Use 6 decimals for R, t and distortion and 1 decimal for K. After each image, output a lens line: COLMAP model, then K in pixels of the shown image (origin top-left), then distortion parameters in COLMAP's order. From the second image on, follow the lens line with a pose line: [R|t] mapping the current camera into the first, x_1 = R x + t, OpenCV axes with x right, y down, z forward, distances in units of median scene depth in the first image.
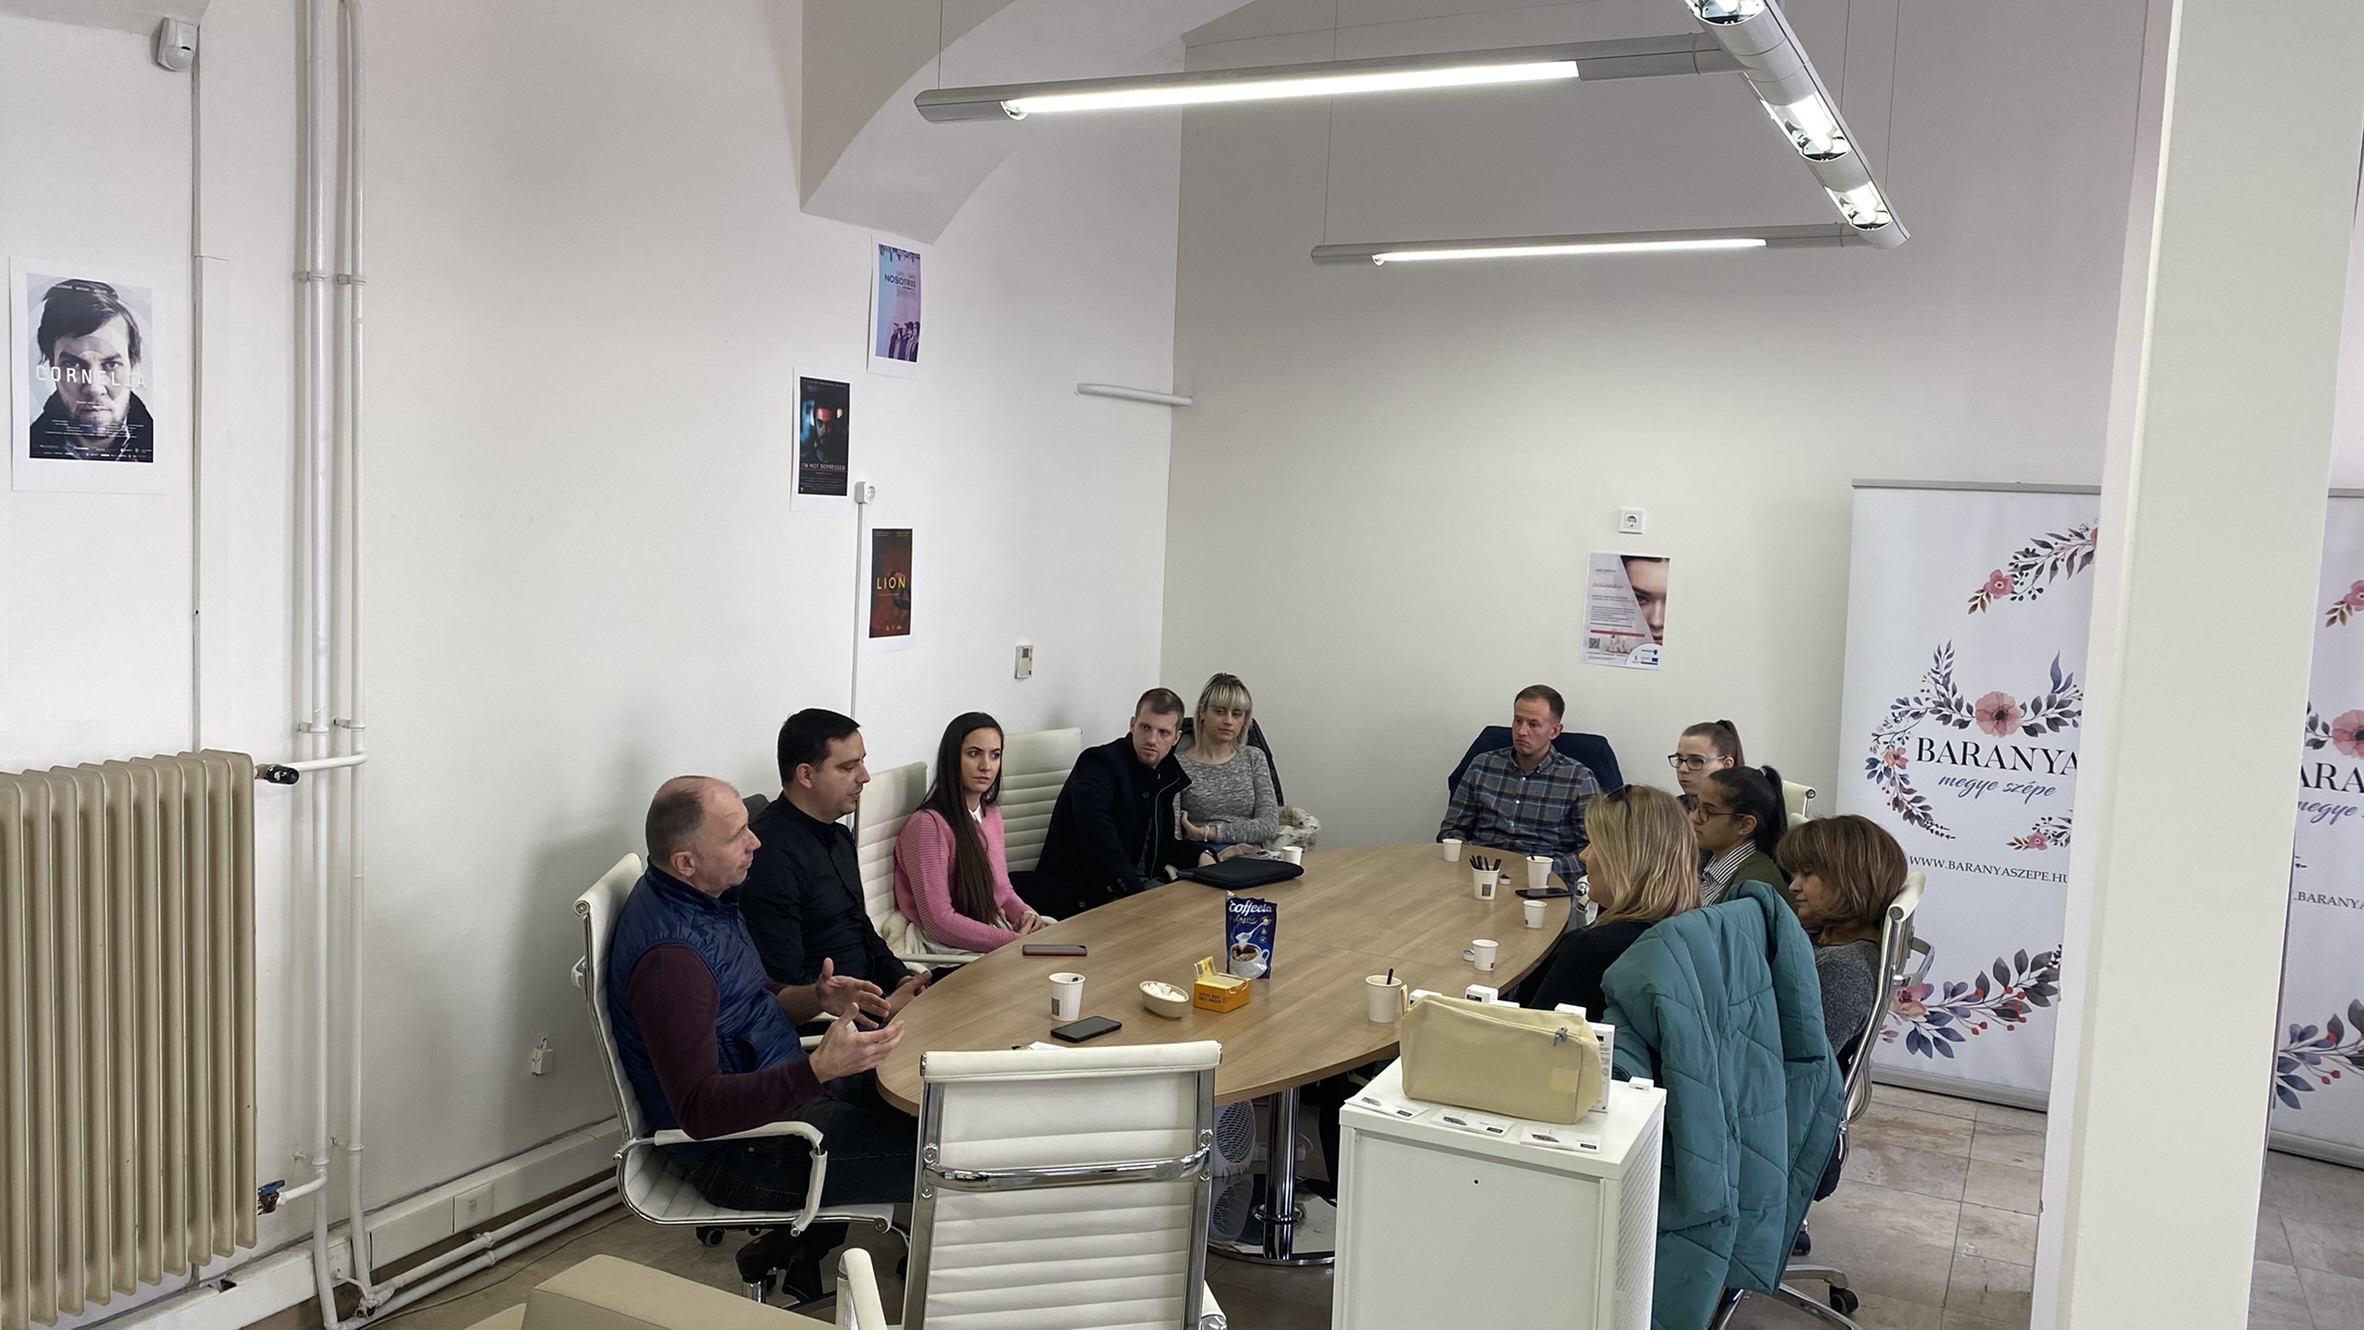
lens RADIAL K [[1757.2, 0, 1160.0], [0, 1757.2, 658.6], [0, 0, 1]] dist [0.007294, -0.007366]
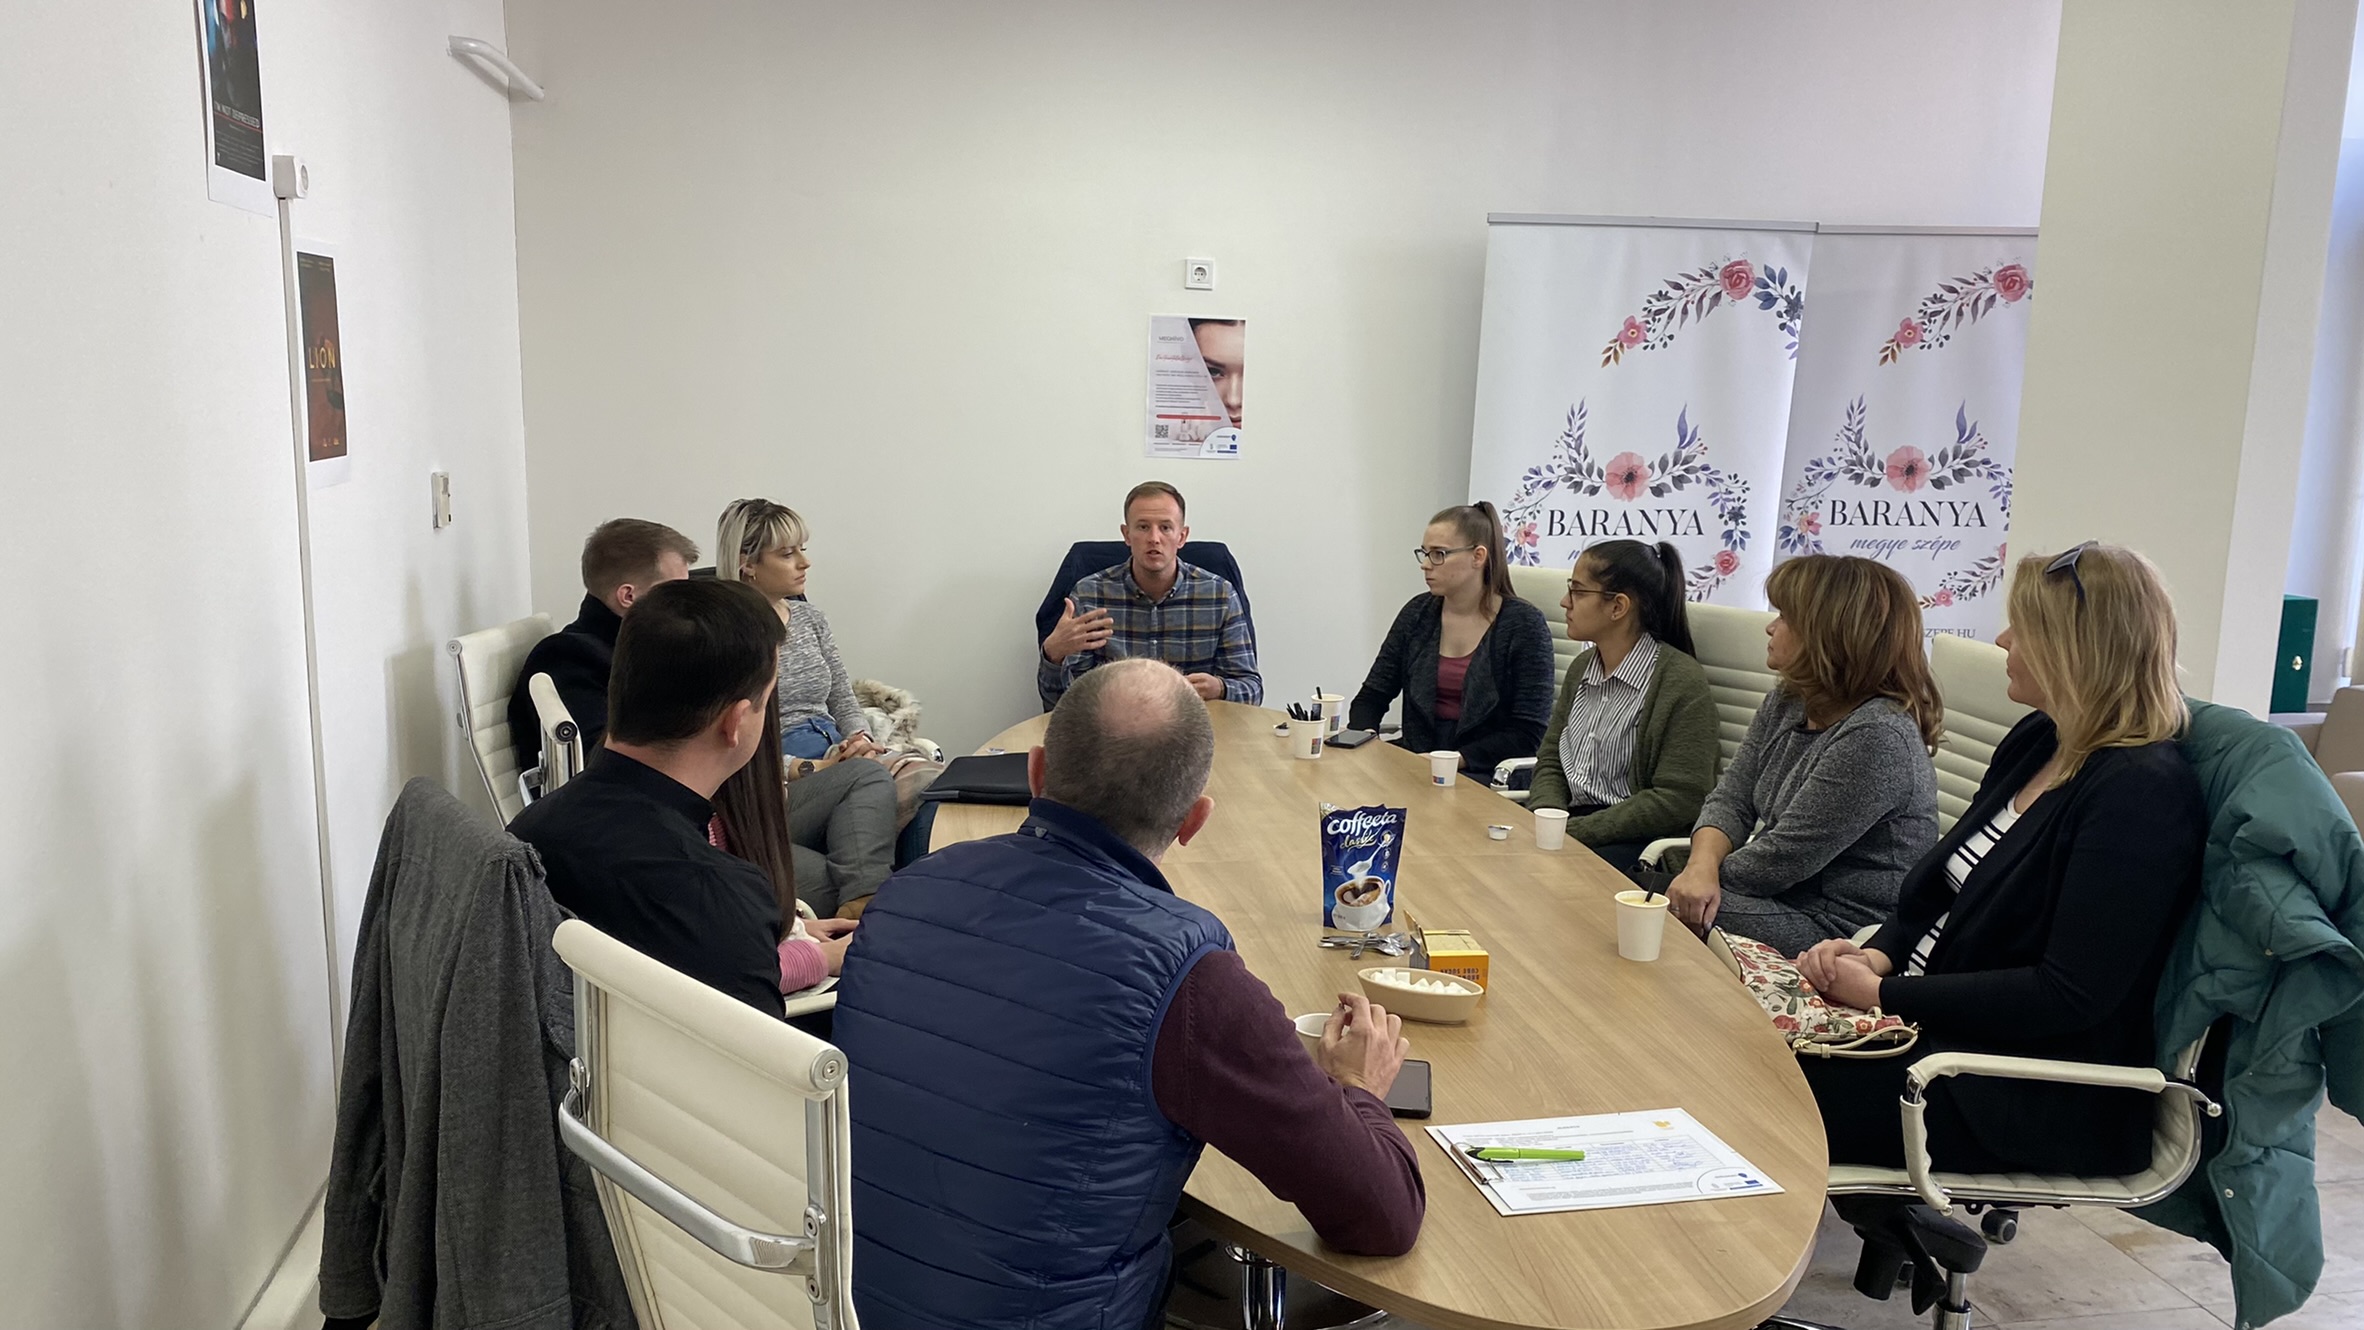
lens RADIAL K [[1773.0, 0, 1198.5], [0, 1773.0, 680.3], [0, 0, 1]] dist [0.219413, -0.630988]
pose [[0.786559, -0.131367, 0.603380, -0.286166], [0.067722, 0.989567, 0.127165, 0.002352], [-0.613790, -0.059161, 0.787249, 0.392058]]
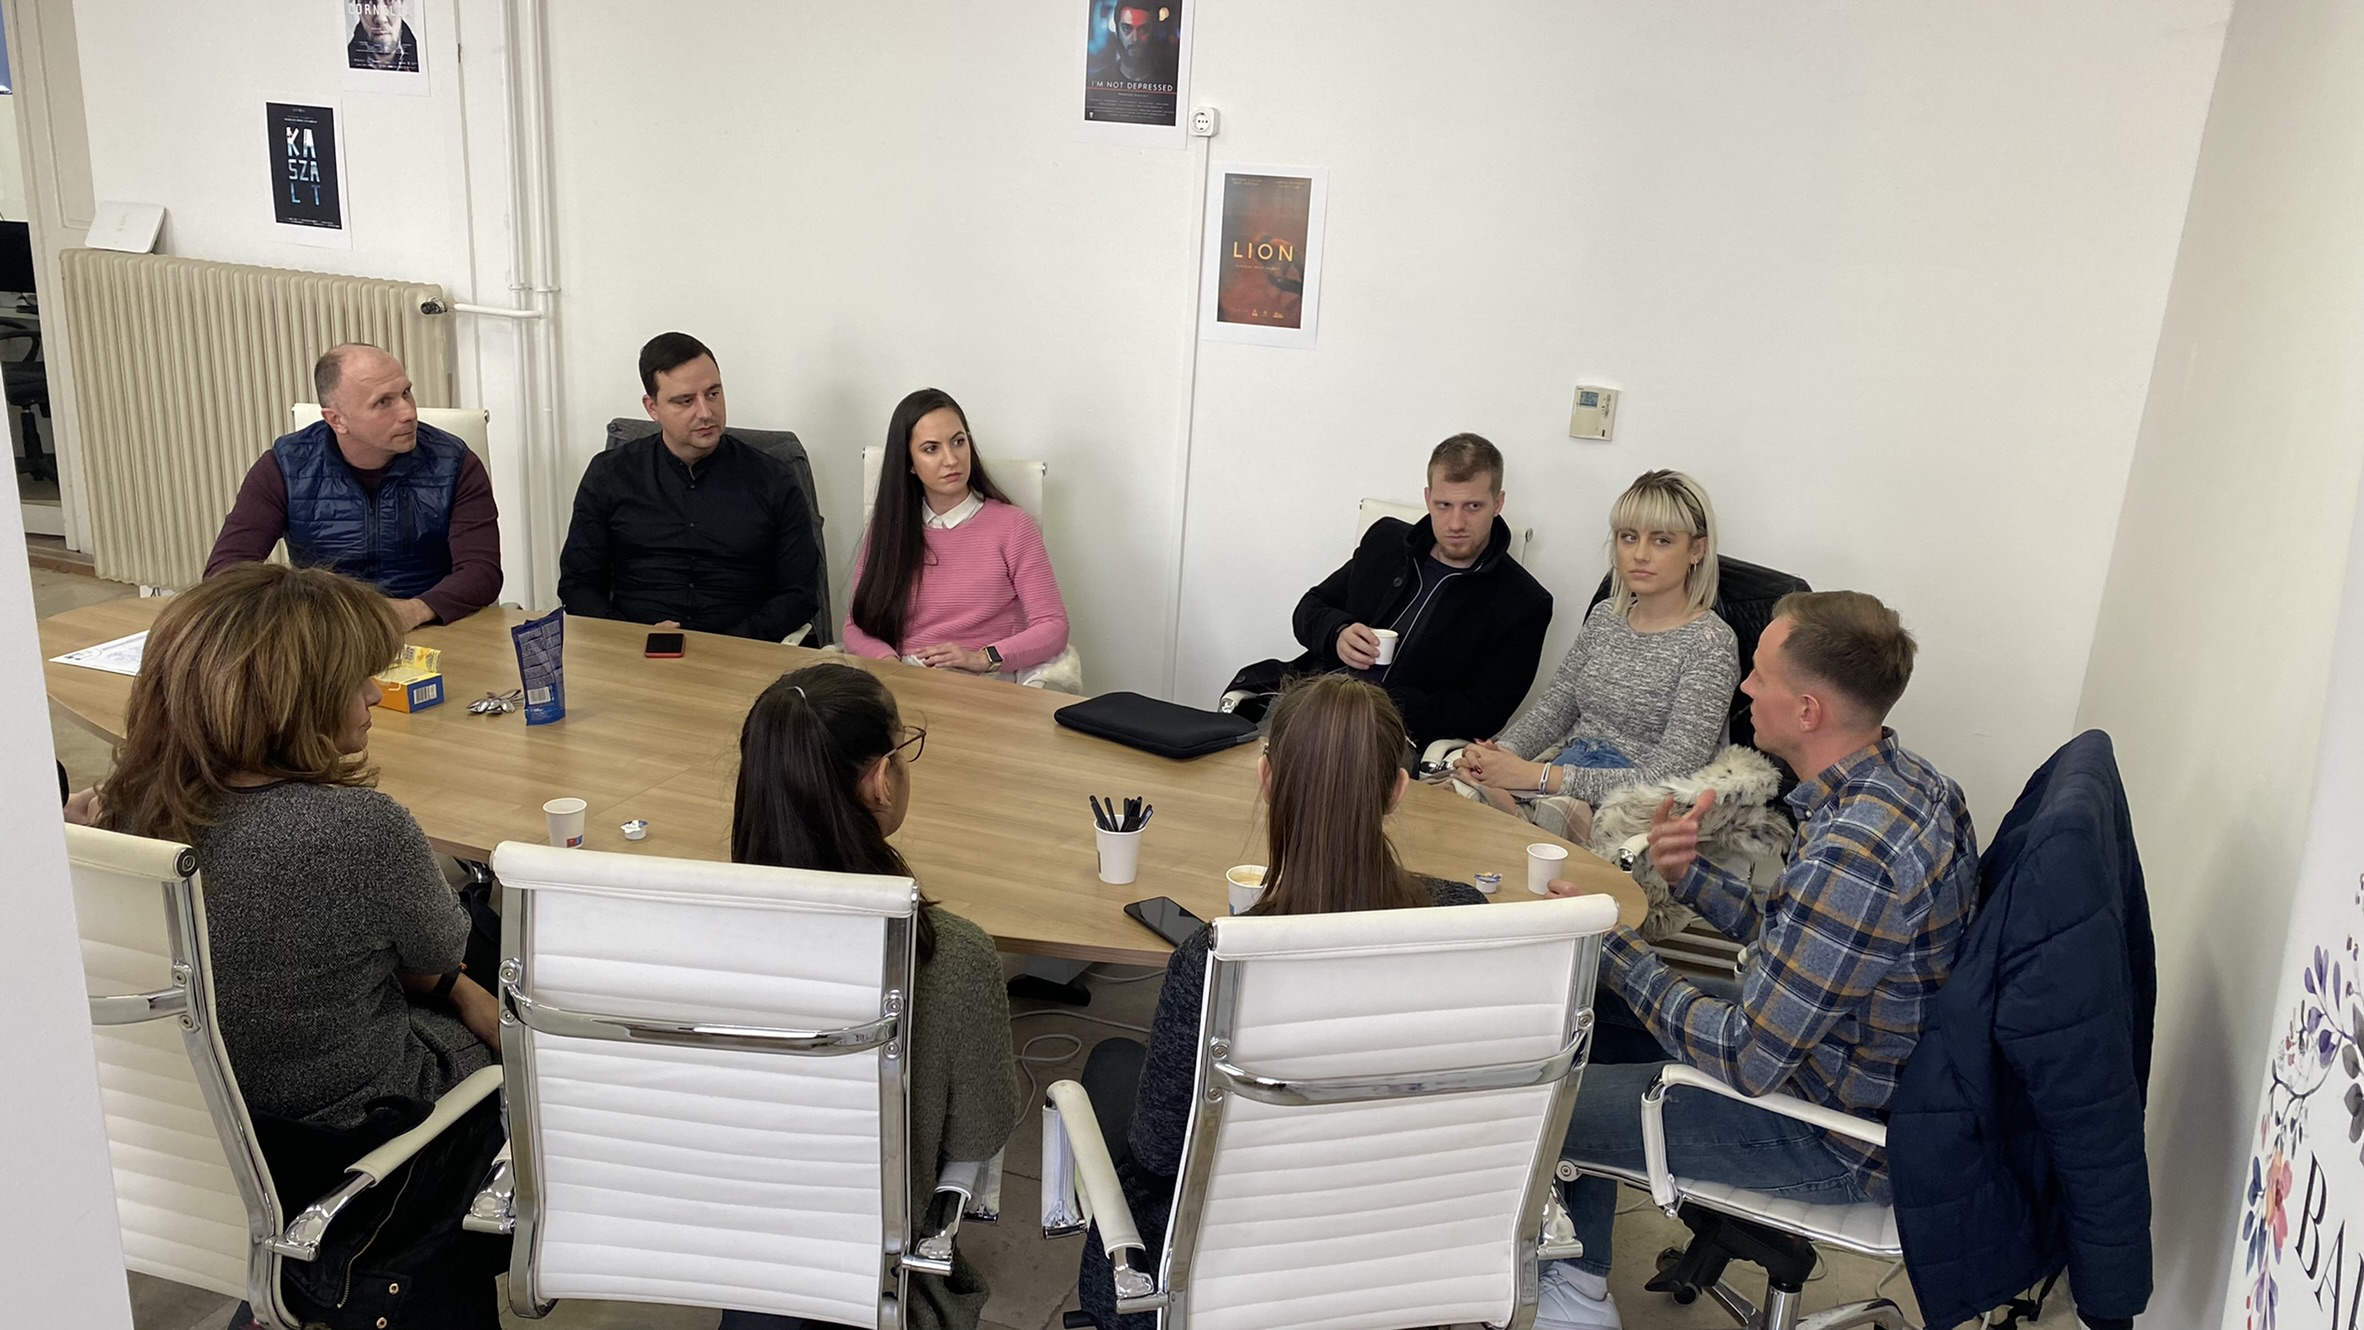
lens RADIAL K [[1759.7, 0, 1186.3], [0, 1759.7, 707.8], [0, 0, 1]] dist [0.021628, -0.009155]
pose [[0.136635, 0.265704, -0.954323, 0.608260], [-0.143880, 0.958465, 0.246257, -0.036617], [0.980117, 0.103661, 0.169190, 0.853846]]
